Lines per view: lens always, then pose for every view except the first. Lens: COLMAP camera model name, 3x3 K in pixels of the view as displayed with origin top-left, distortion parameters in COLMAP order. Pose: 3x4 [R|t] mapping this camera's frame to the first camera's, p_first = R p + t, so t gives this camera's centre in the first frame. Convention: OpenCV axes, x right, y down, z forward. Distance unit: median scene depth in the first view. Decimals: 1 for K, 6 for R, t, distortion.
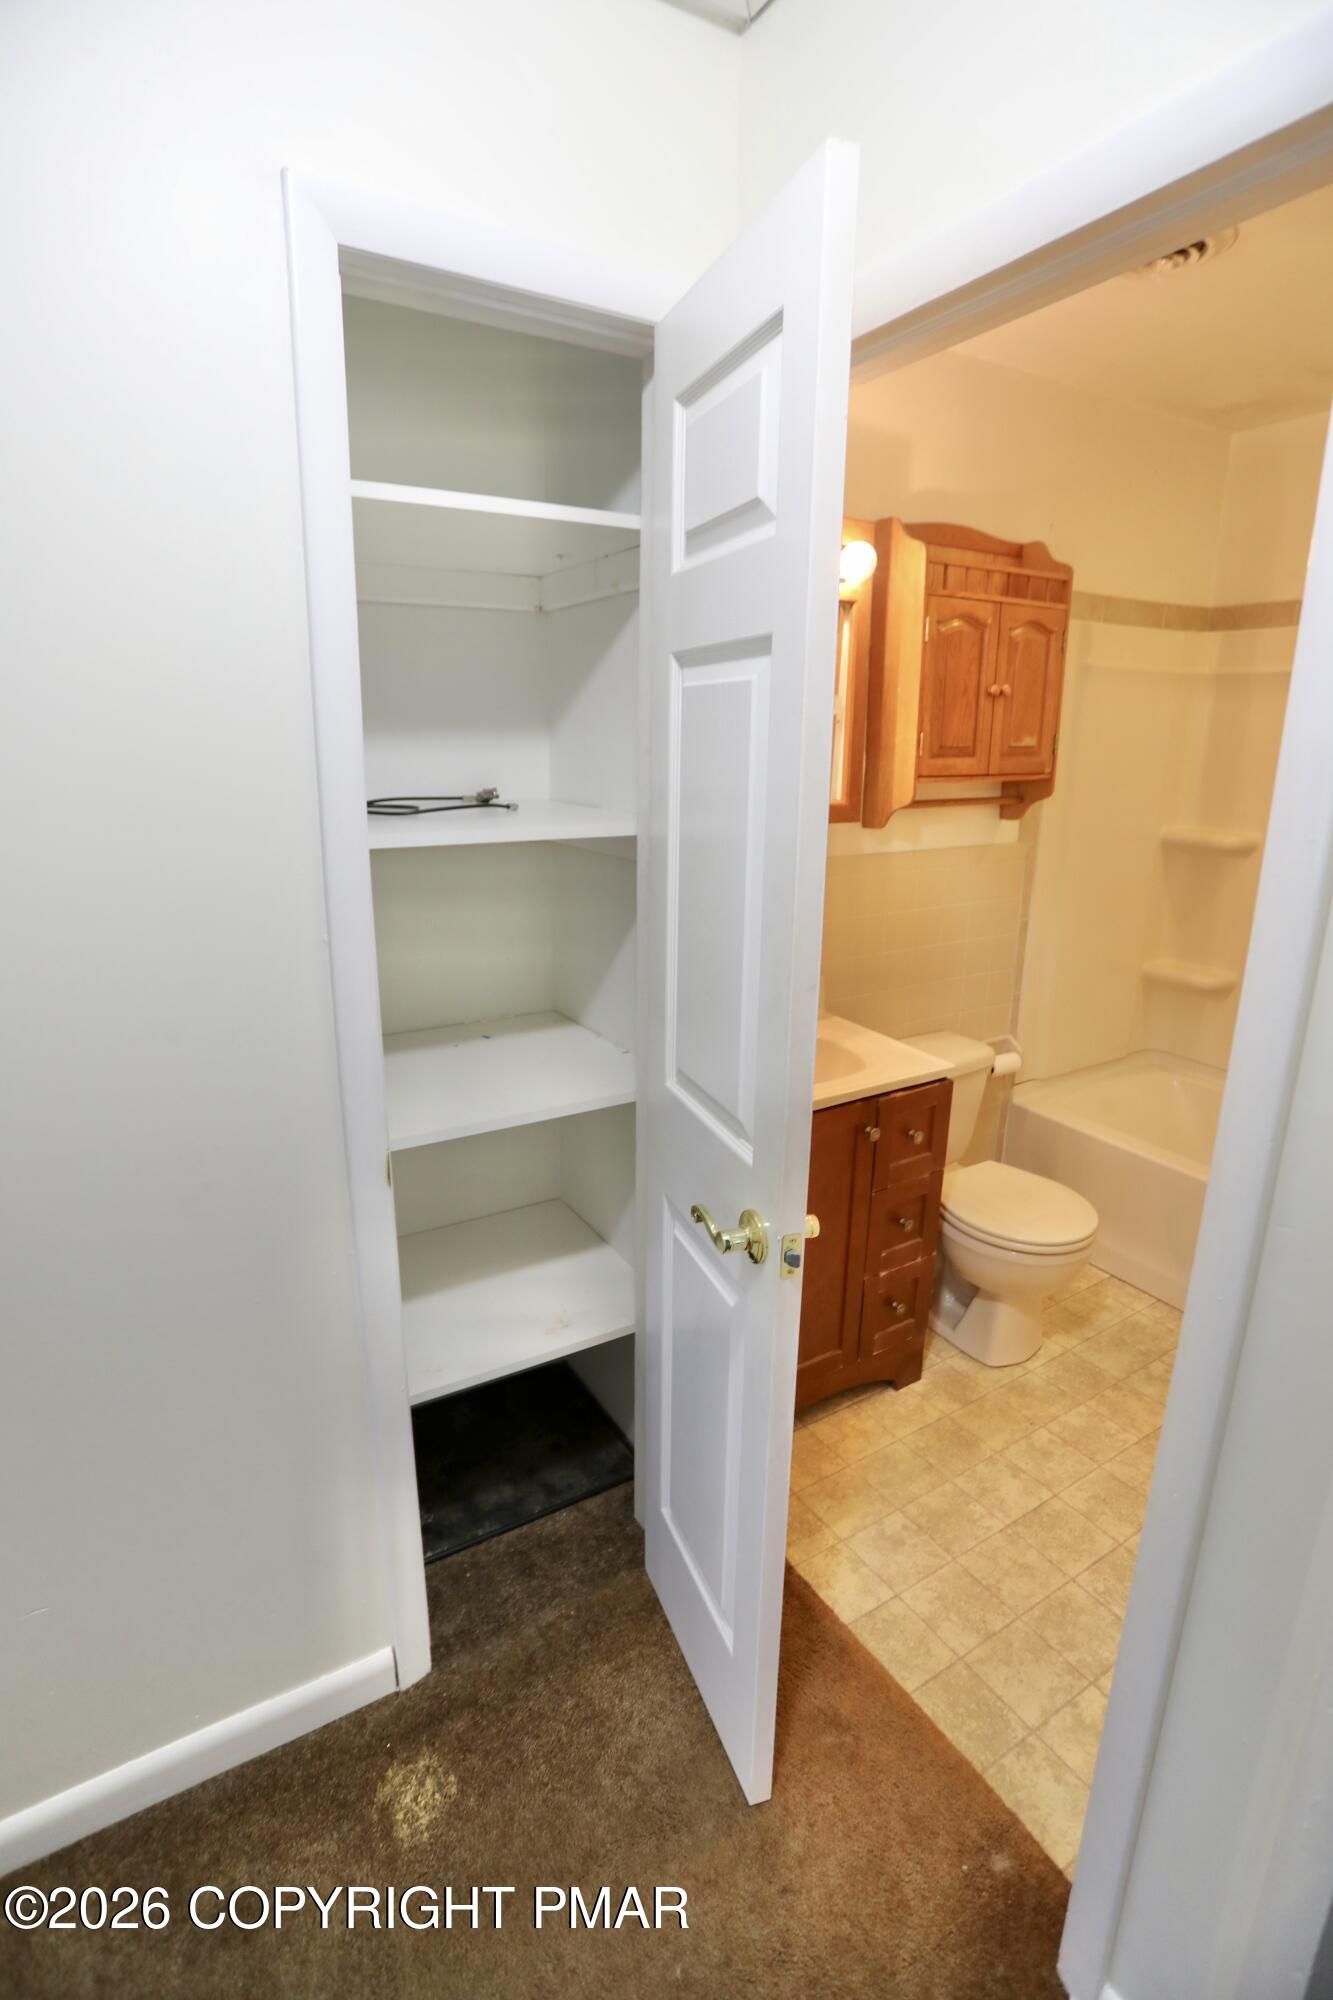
lens RADIAL K [[955.8, 0, 673.6], [0, 955.8, 961.5], [0, 0, 1]] dist [-0.075881, 0.033082]
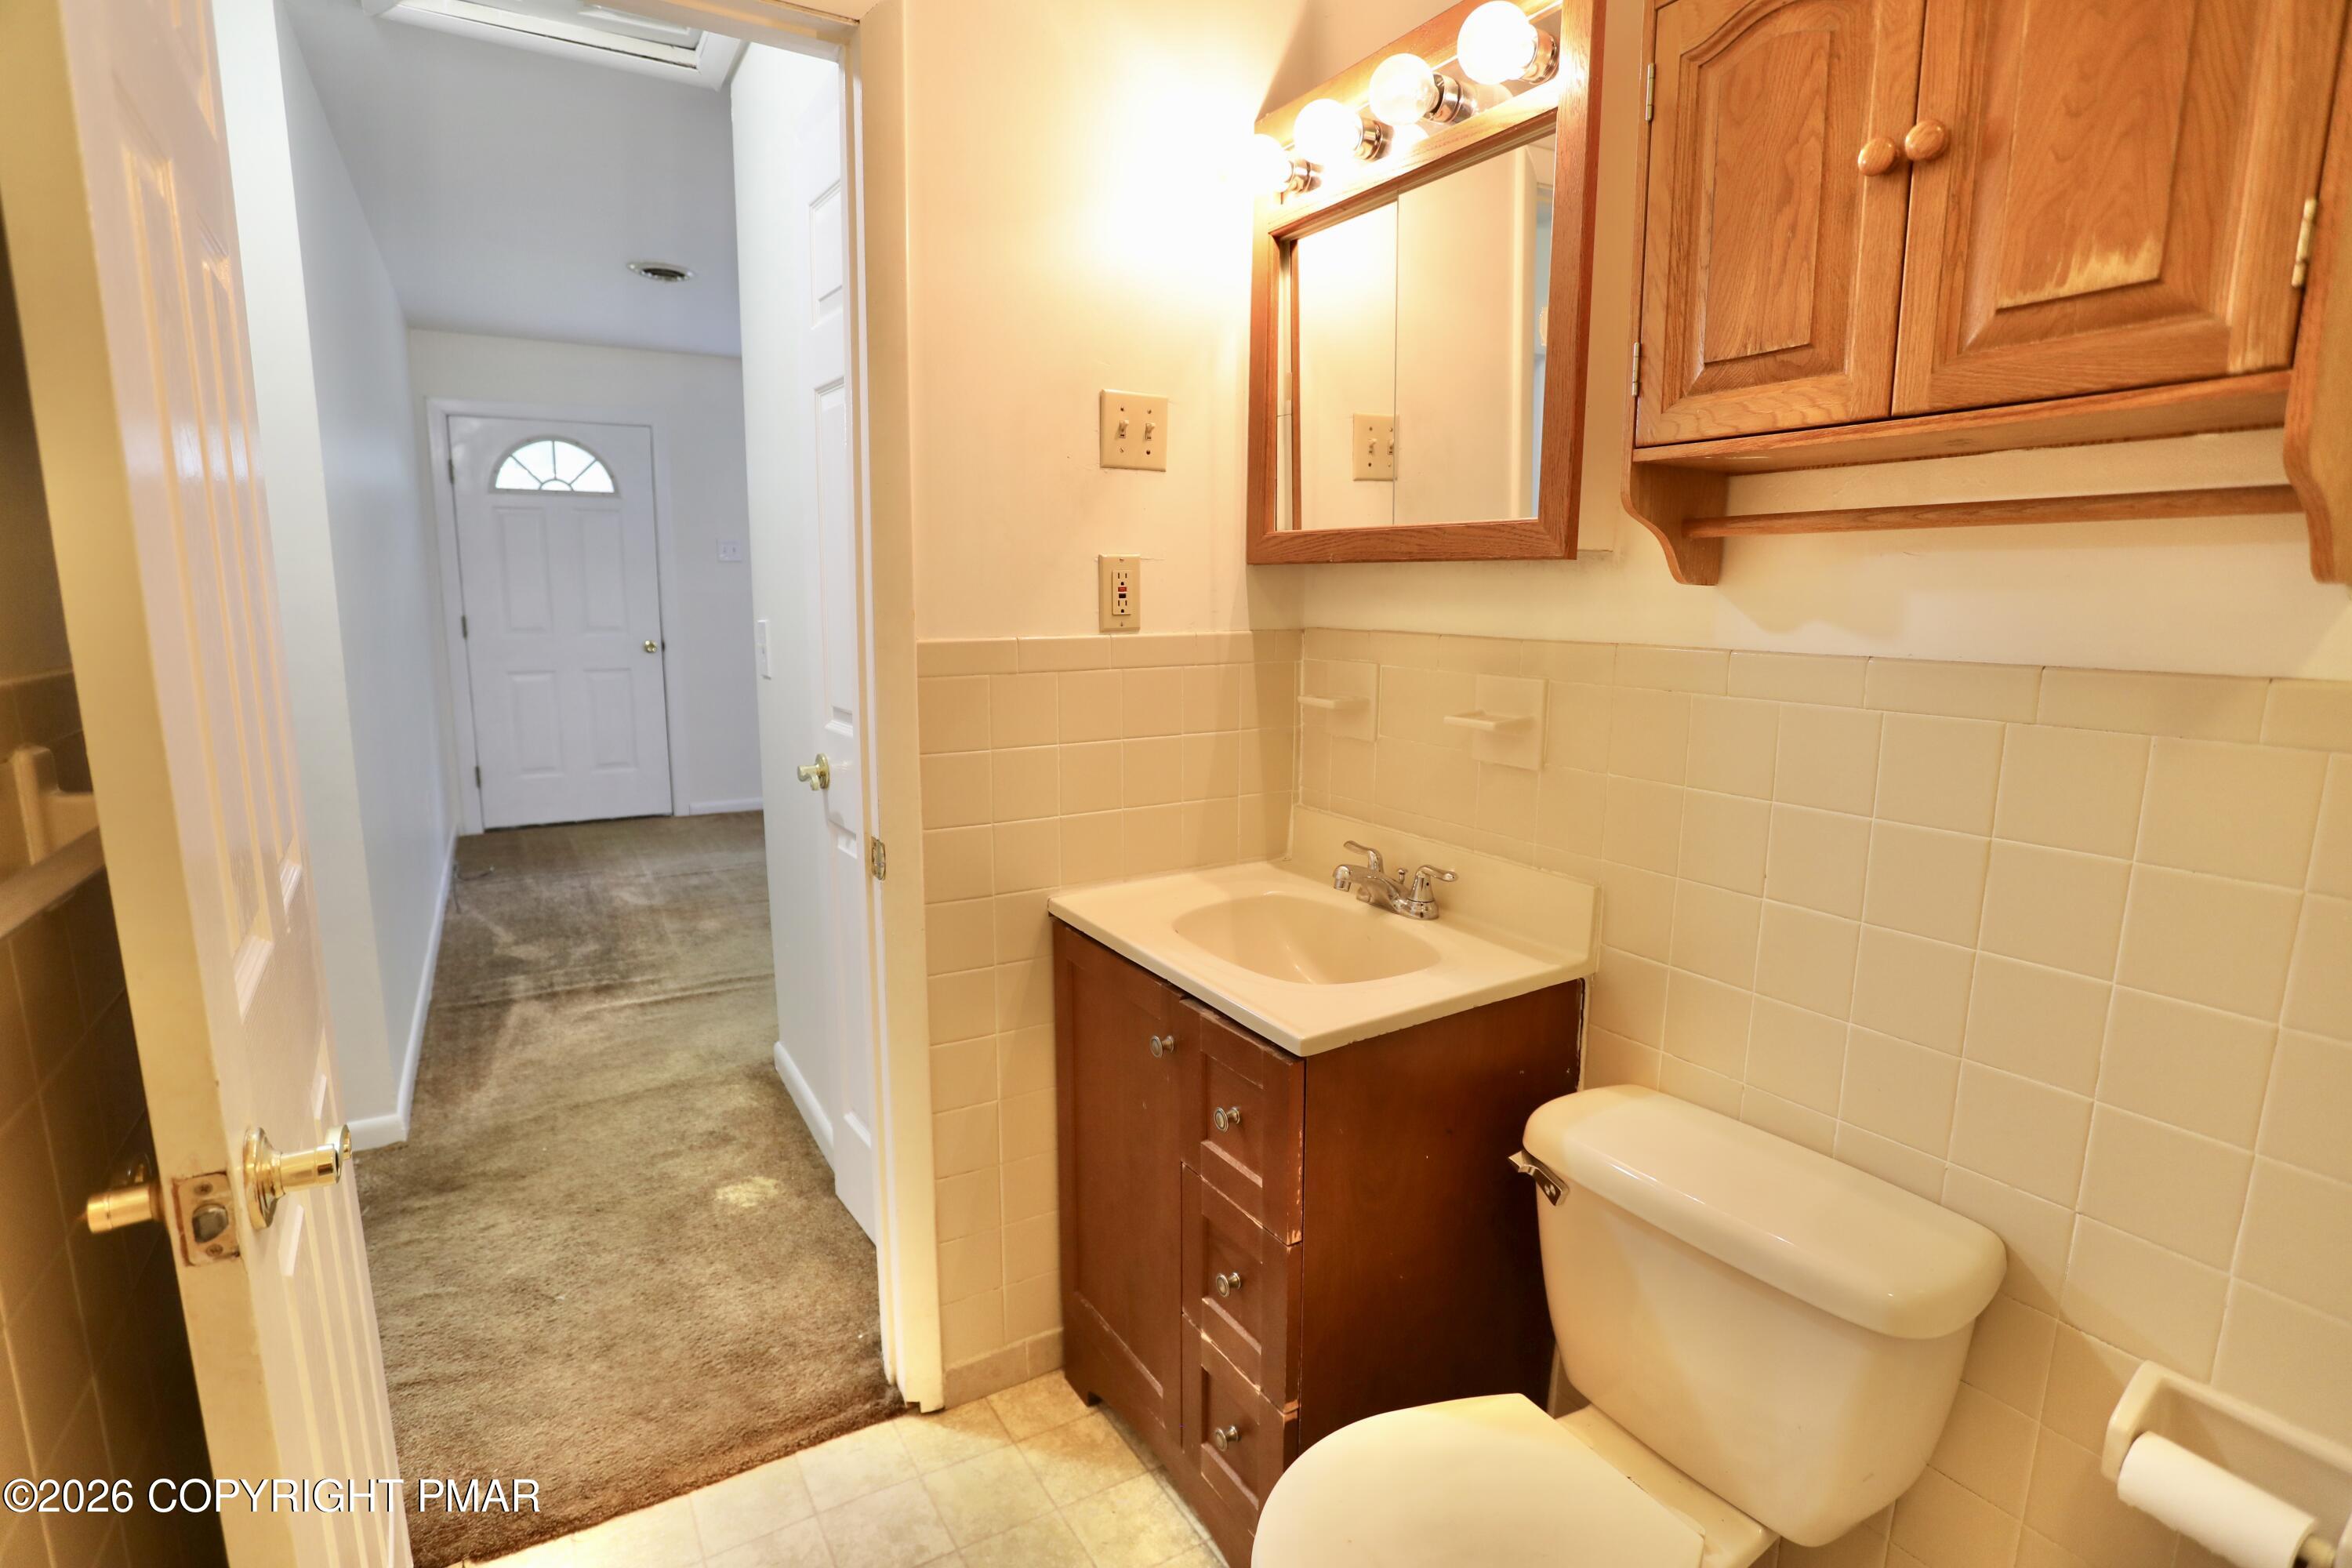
lens RADIAL K [[1124.0, 0, 1162.1], [0, 1124.0, 790.1], [0, 0, 1]] dist [-0.075881, 0.033082]
pose [[-0.005325, 0.162293, -0.986728, 0.710381], [-0.247248, 0.955891, 0.158556, -0.068558], [0.968937, 0.244811, 0.035036, 0.757151]]
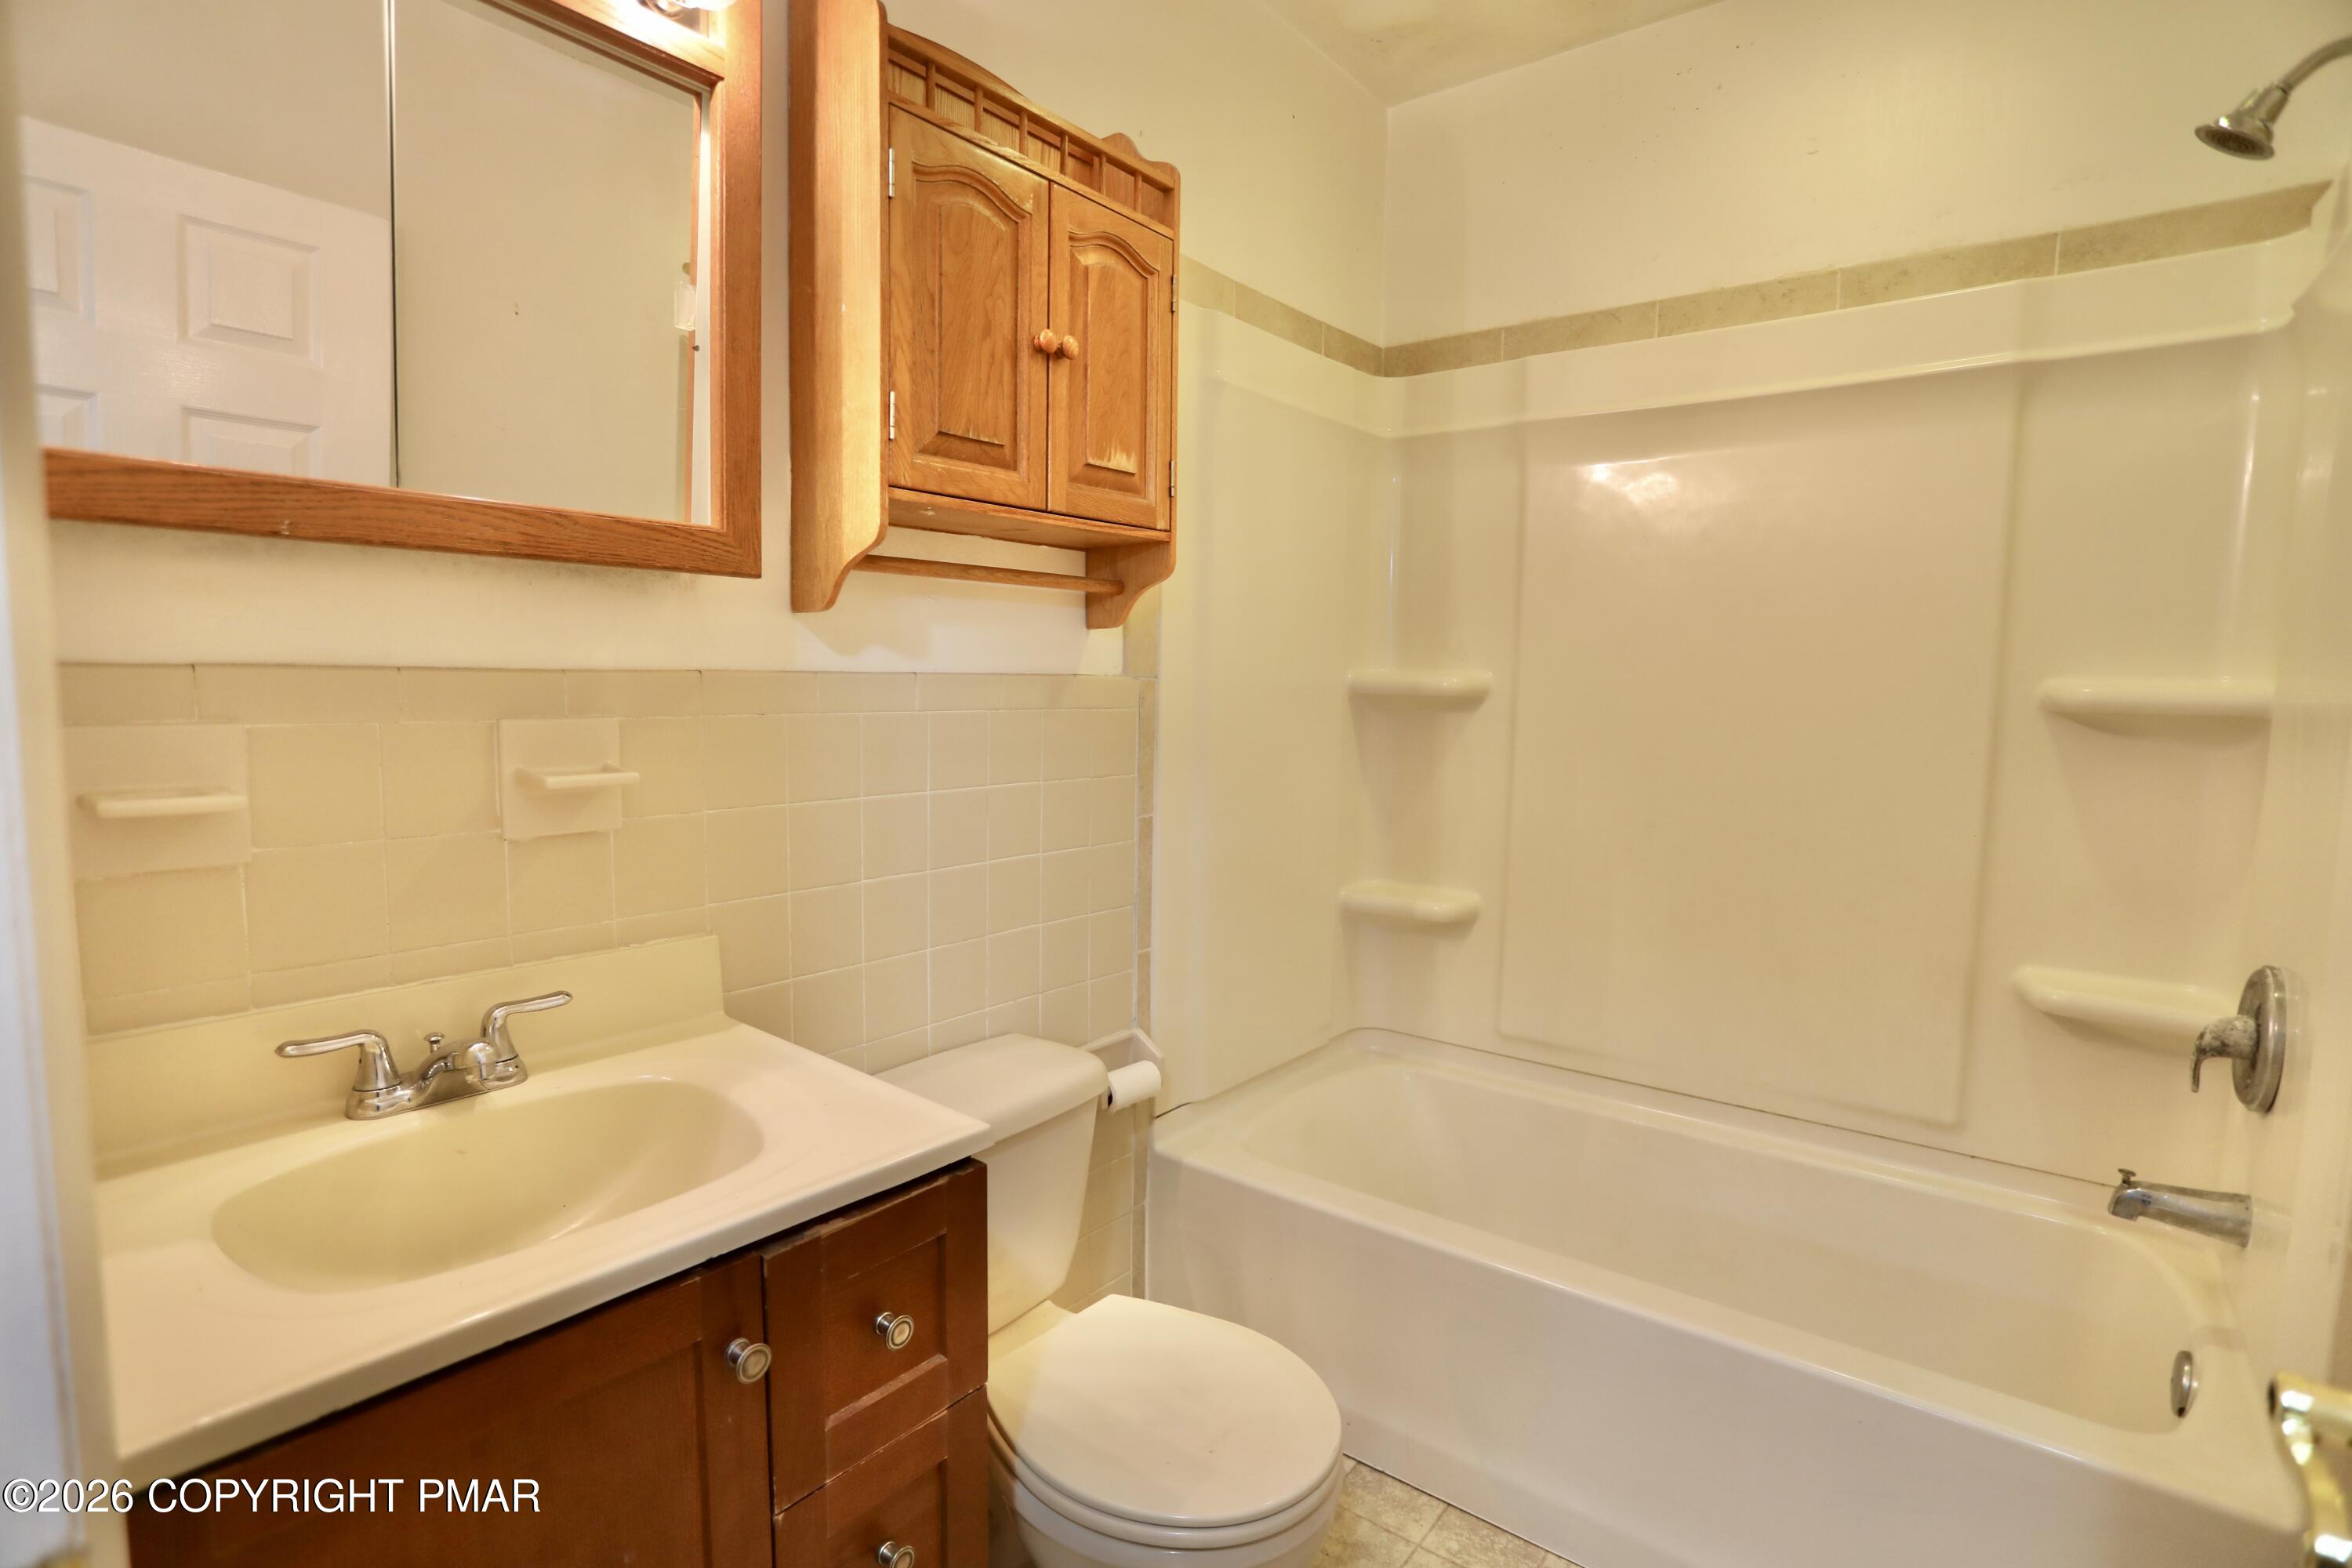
lens RADIAL K [[1124.0, 0, 1162.1], [0, 1124.0, 790.1], [0, 0, 1]] dist [-0.075881, 0.033082]
pose [[0.939341, -0.031363, 0.341547, 0.178672], [0.080018, 0.988370, -0.129311, 0.031211], [-0.333519, 0.148797, 0.930927, 0.439152]]
